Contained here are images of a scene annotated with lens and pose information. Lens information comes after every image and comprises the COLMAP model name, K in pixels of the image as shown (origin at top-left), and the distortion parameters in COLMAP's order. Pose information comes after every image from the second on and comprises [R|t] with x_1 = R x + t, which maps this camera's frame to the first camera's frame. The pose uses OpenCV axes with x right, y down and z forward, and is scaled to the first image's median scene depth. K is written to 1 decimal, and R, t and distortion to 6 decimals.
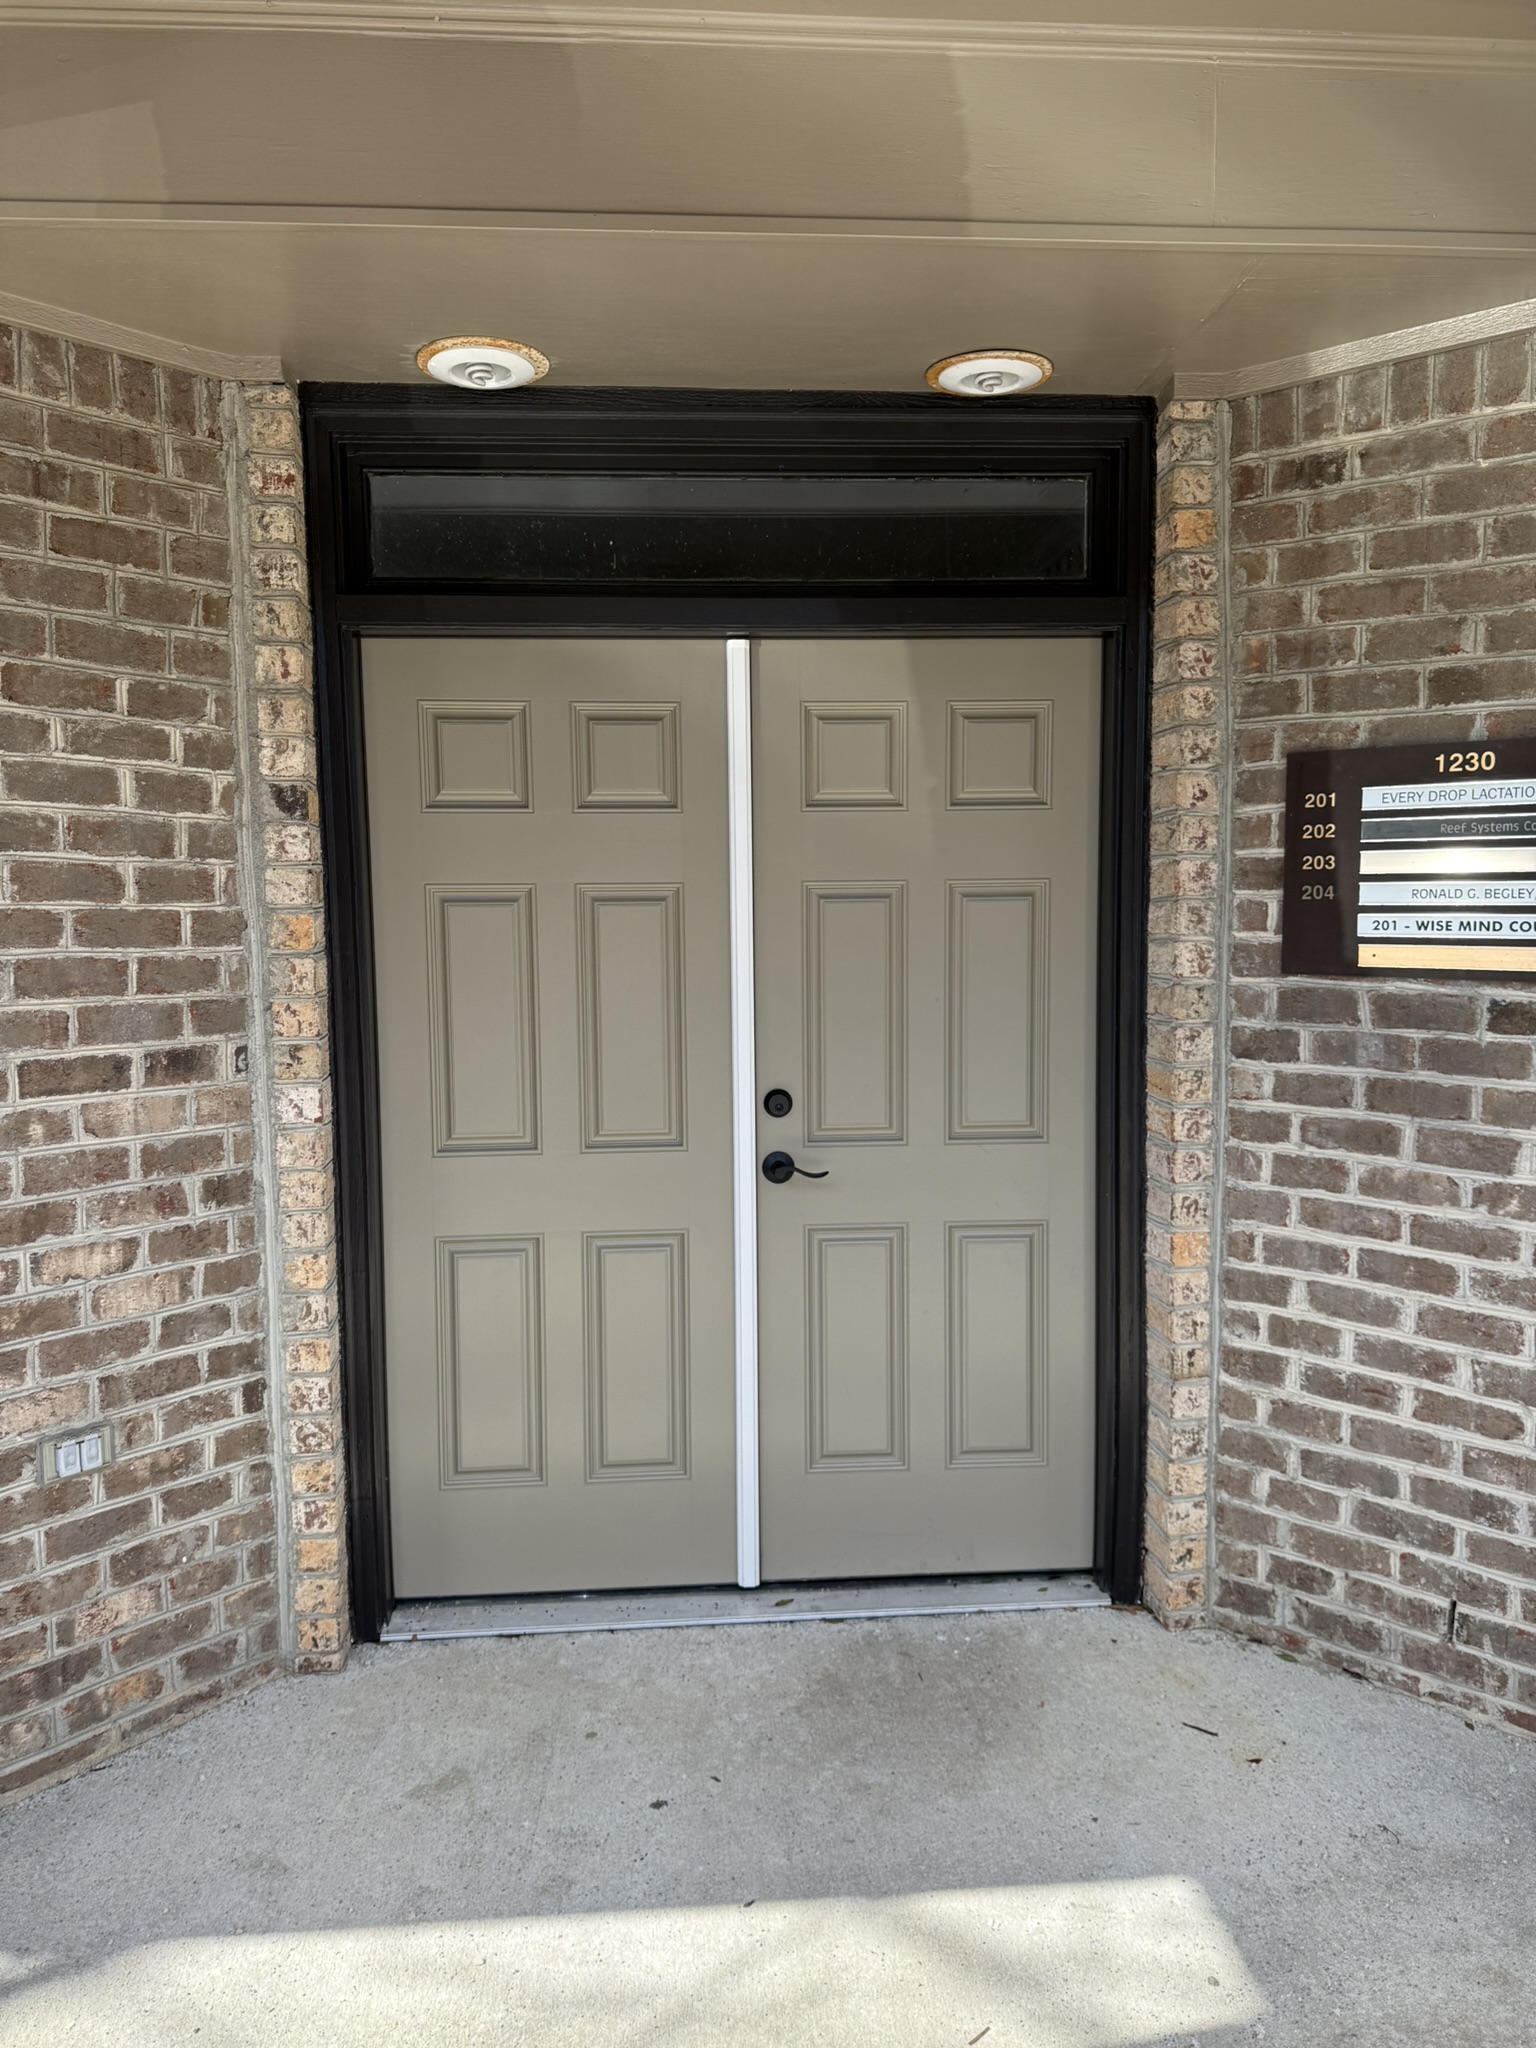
lens RADIAL K [[1444.8, 0, 772.2], [0, 1444.8, 1027.8], [0, 0, 1]] dist [0.047951, -0.054924]
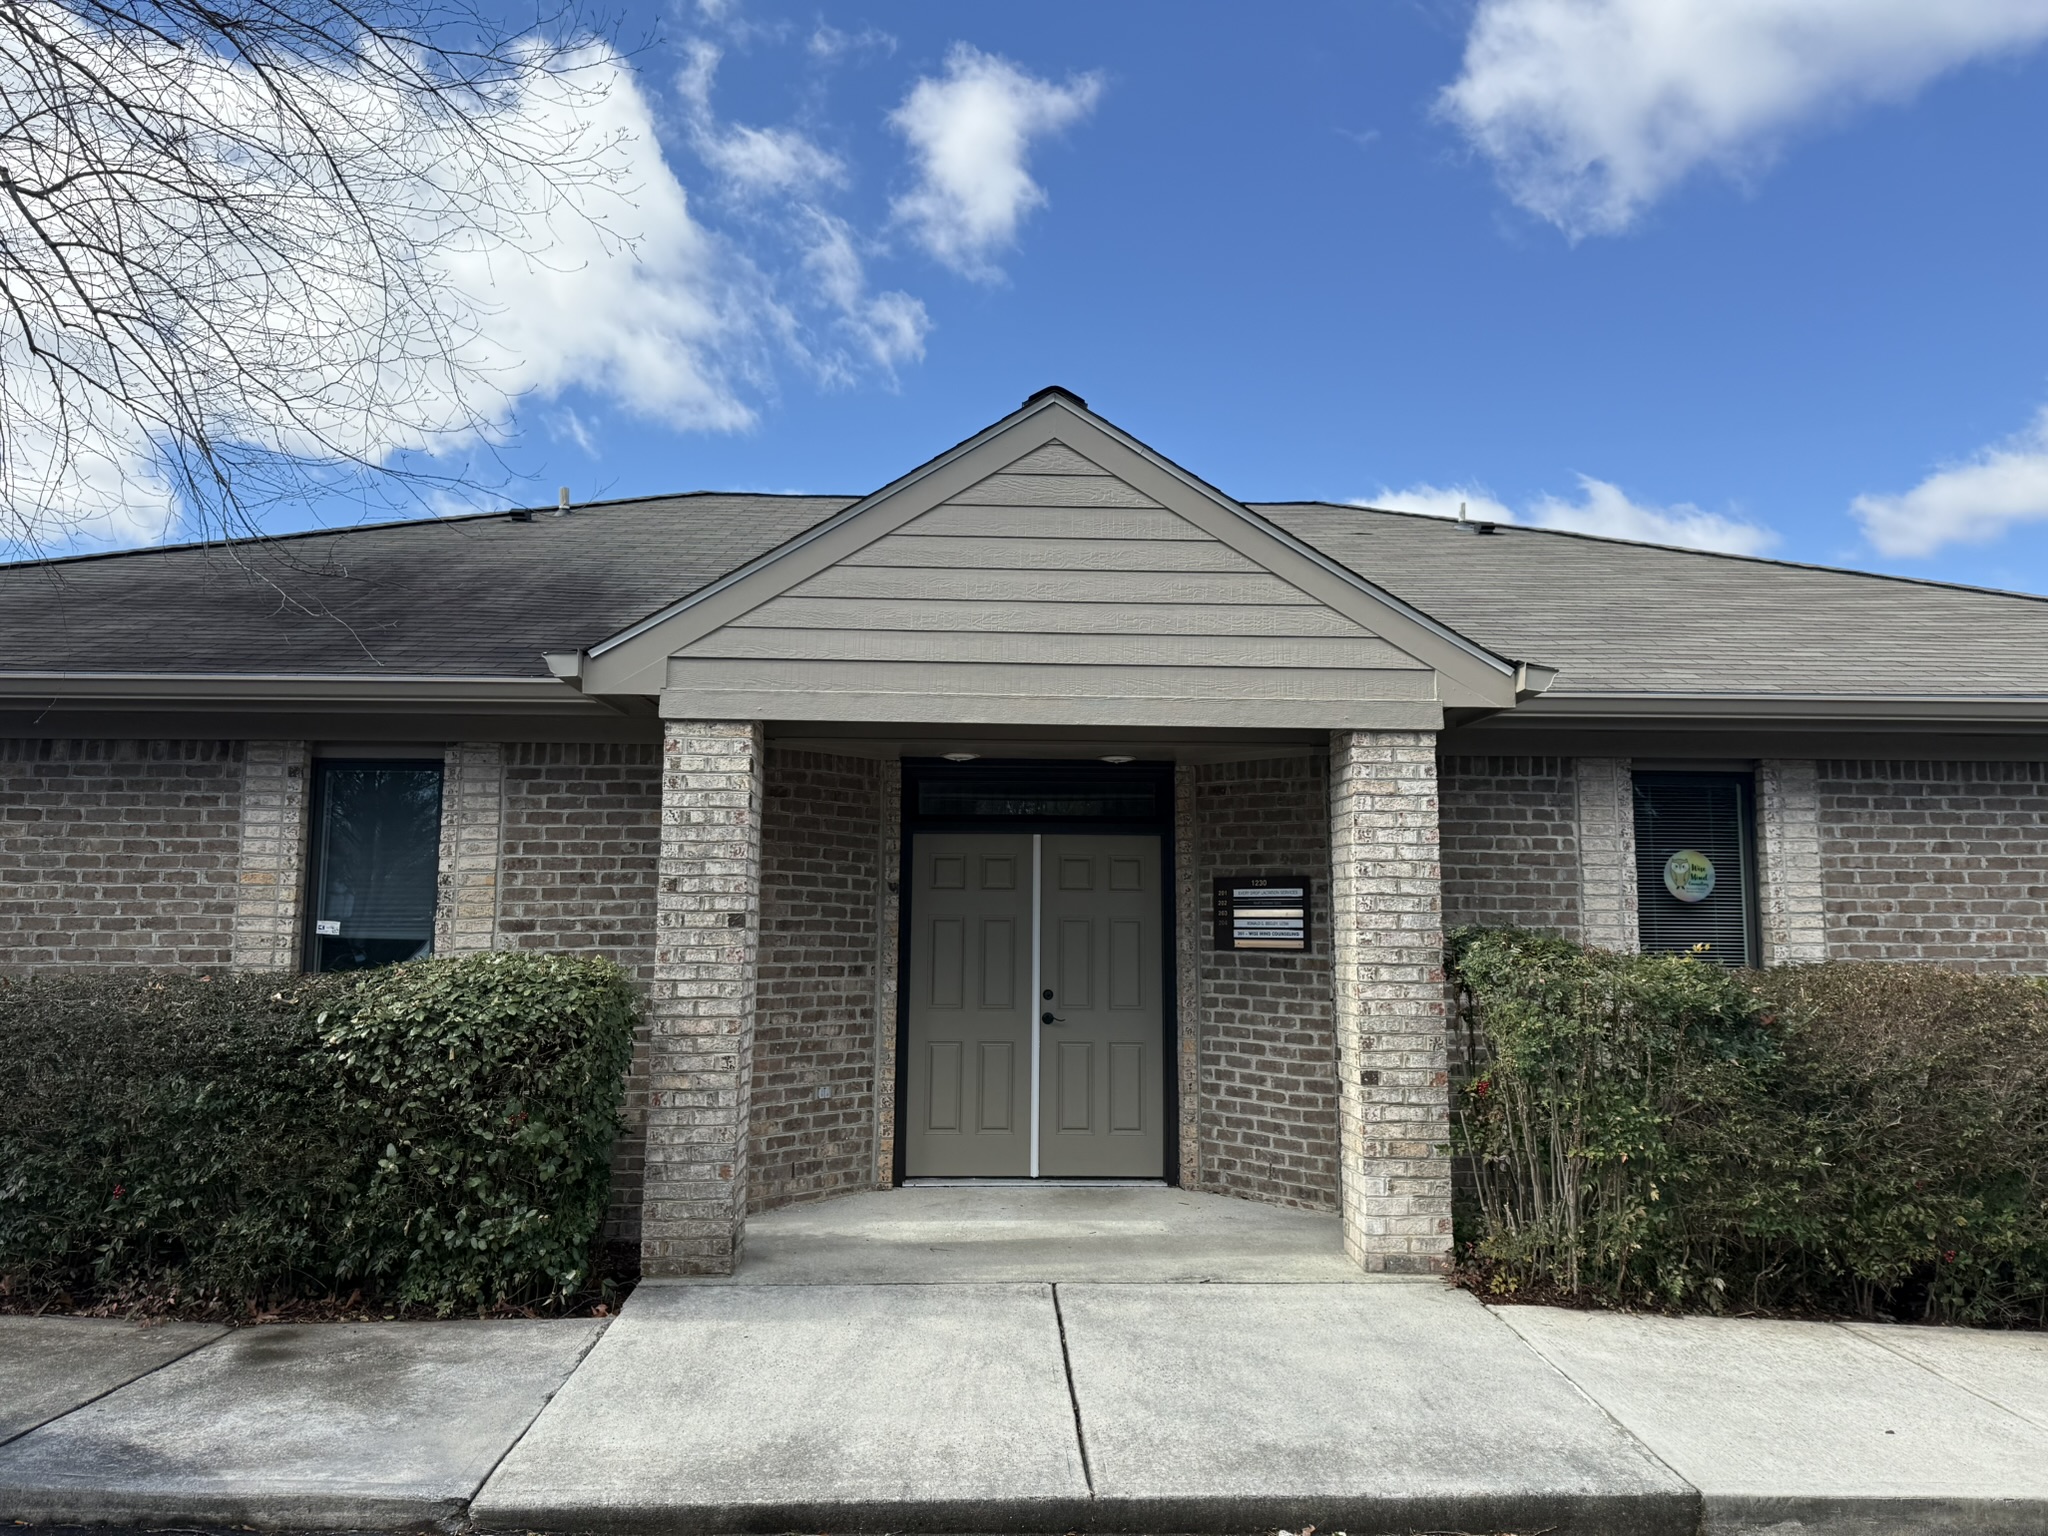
lens RADIAL K [[1444.8, 0, 1022.3], [0, 1444.8, 732.0], [0, 0, 1]] dist [0.047951, -0.054924]
pose [[0.998925, 0.012319, -0.044696, 0.082476], [-0.022483, 0.971827, -0.234622, 0.242956], [0.040547, 0.235374, 0.971059, -2.089595]]
